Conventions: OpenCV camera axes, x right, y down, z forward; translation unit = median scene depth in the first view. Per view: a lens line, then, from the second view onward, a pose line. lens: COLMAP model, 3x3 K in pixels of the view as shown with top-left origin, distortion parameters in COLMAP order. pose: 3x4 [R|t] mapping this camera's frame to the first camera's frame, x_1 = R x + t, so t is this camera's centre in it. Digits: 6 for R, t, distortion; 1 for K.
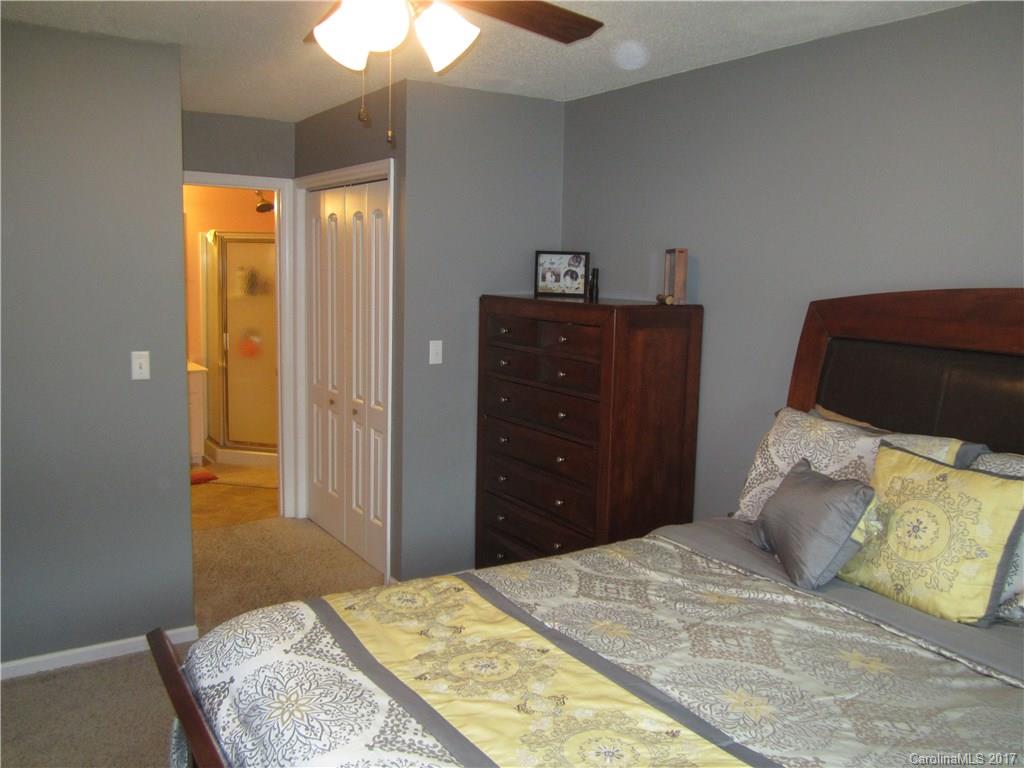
lens RADIAL K [[845.3, 0, 512.0], [0, 845.3, 384.0], [0, 0, 1]] dist [-0.034302, -0.002641]
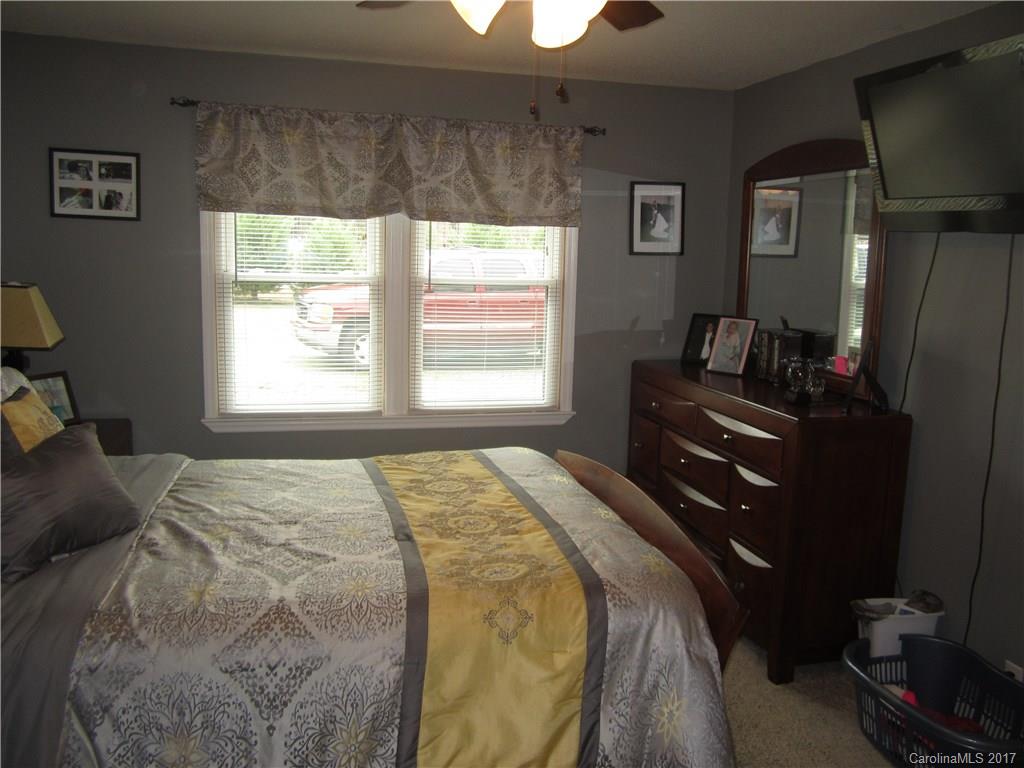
lens RADIAL K [[848.0, 0, 510.4], [0, 848.0, 389.9], [0, 0, 1]] dist [-0.034707, -0.012287]
pose [[-0.941975, -0.103070, 0.319468, -0.490377], [-0.004741, 0.955685, 0.294353, -0.275873], [-0.335649, 0.275758, -0.900720, 2.066258]]
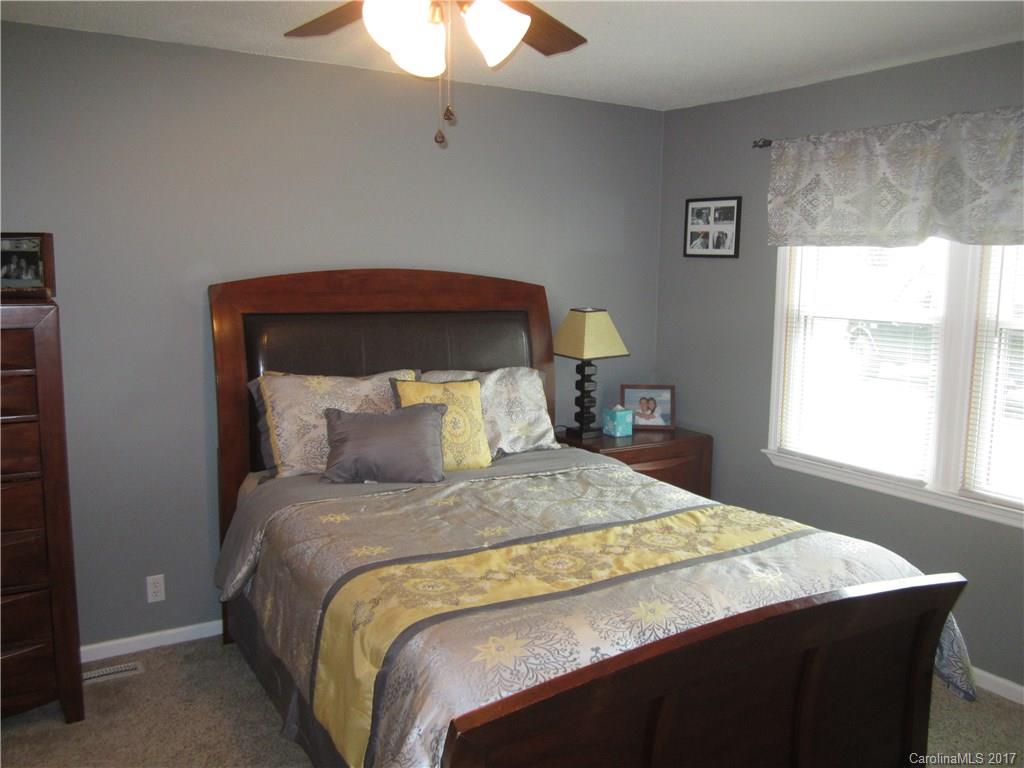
lens RADIAL K [[845.3, 0, 512.0], [0, 845.3, 384.0], [0, 0, 1]] dist [-0.034302, -0.002641]
pose [[0.029323, -0.153482, 0.987716, -1.229057], [0.124809, 0.980970, 0.148729, -0.139942], [-0.991747, 0.118915, 0.047921, 0.924785]]
